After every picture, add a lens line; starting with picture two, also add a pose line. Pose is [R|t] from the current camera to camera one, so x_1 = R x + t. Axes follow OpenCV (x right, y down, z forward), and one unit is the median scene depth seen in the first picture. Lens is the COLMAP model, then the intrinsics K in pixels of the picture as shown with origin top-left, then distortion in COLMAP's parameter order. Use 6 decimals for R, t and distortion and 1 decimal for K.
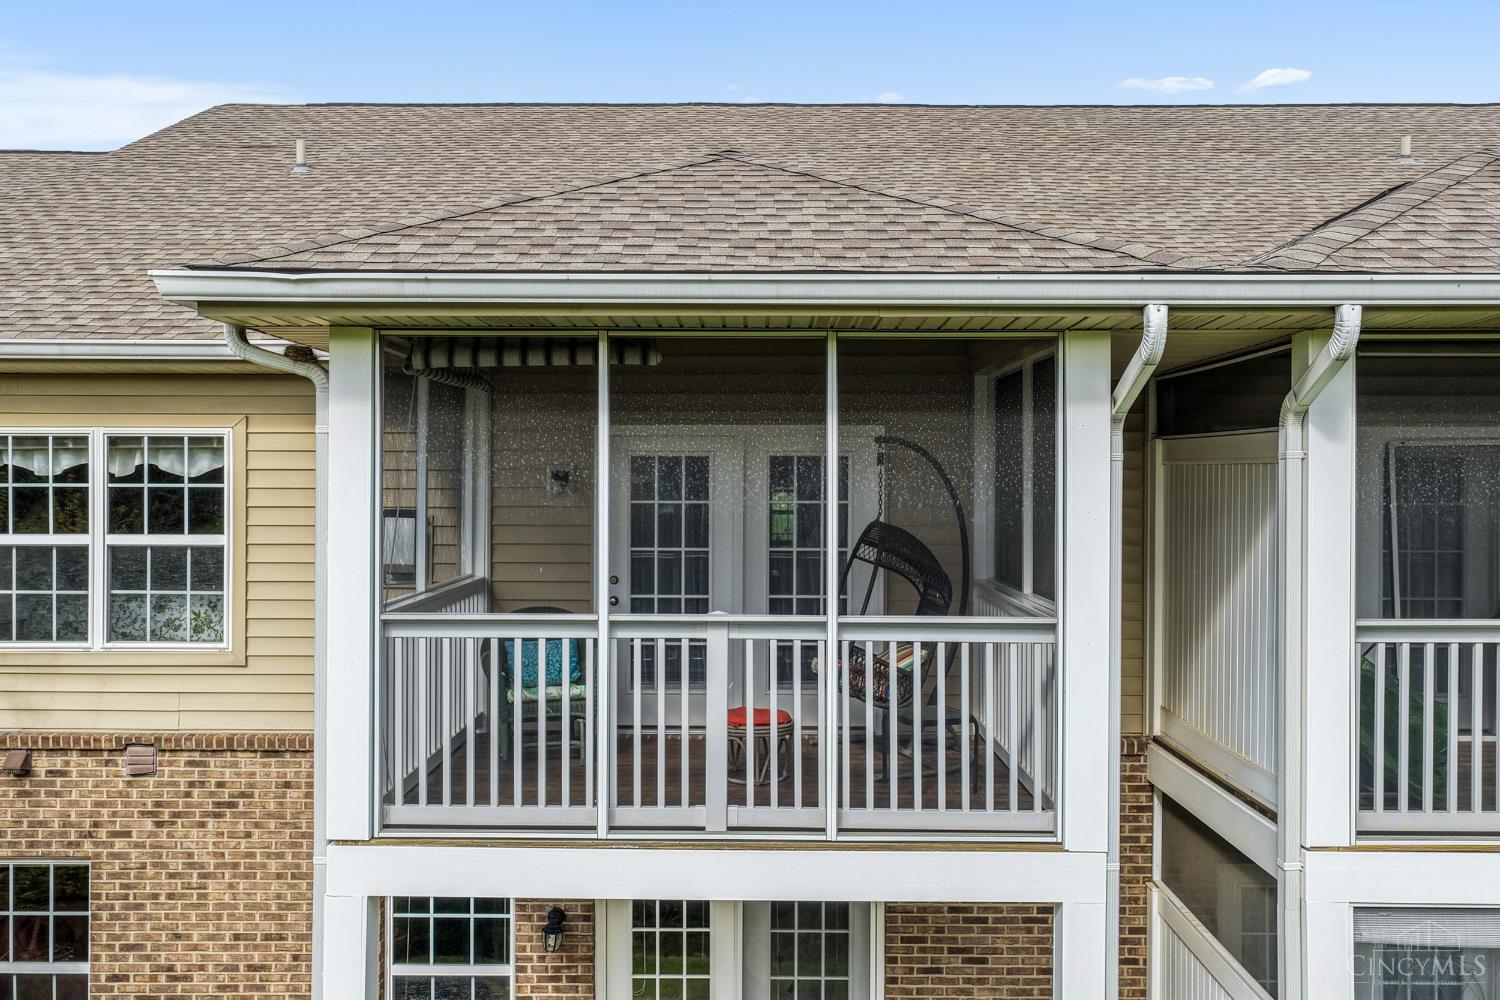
lens RADIAL K [[1232.0, 0, 755.0], [0, 1232.0, 501.4], [0, 0, 1]] dist [-0.010198, 0.034609]
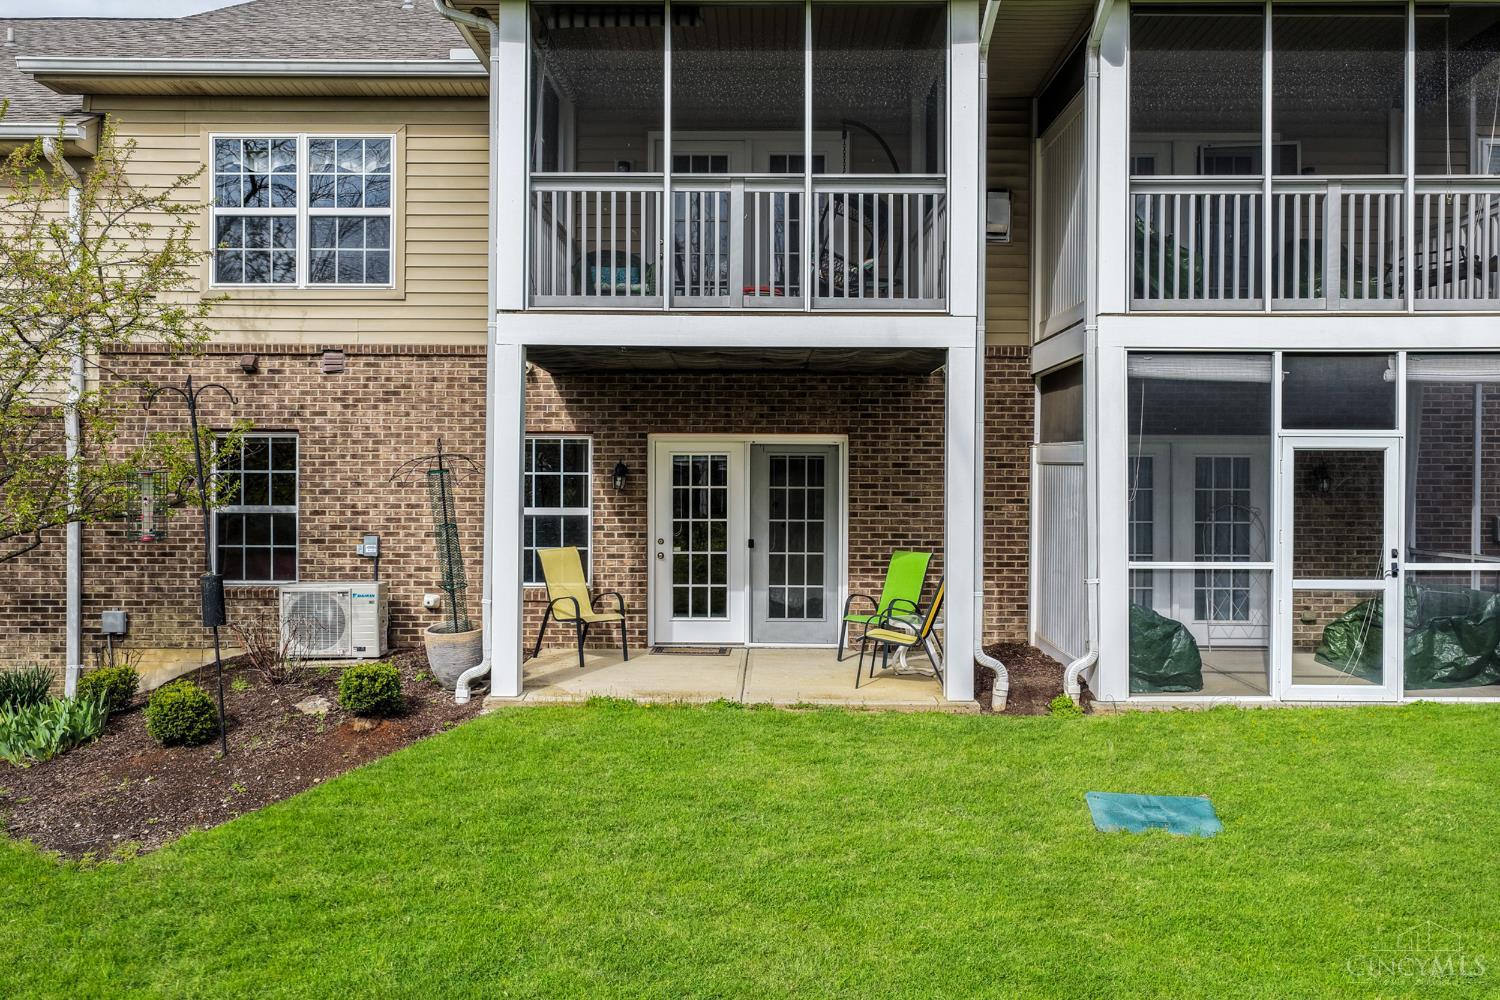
lens RADIAL K [[1232.0, 0, 749.6], [0, 1232.0, 495.4], [0, 0, 1]] dist [-0.010198, 0.034609]
pose [[0.999995, 0.001989, -0.002358, -0.007029], [-0.001991, 0.999998, -0.000703, 0.366239], [0.002356, 0.000708, 0.999997, -0.441470]]
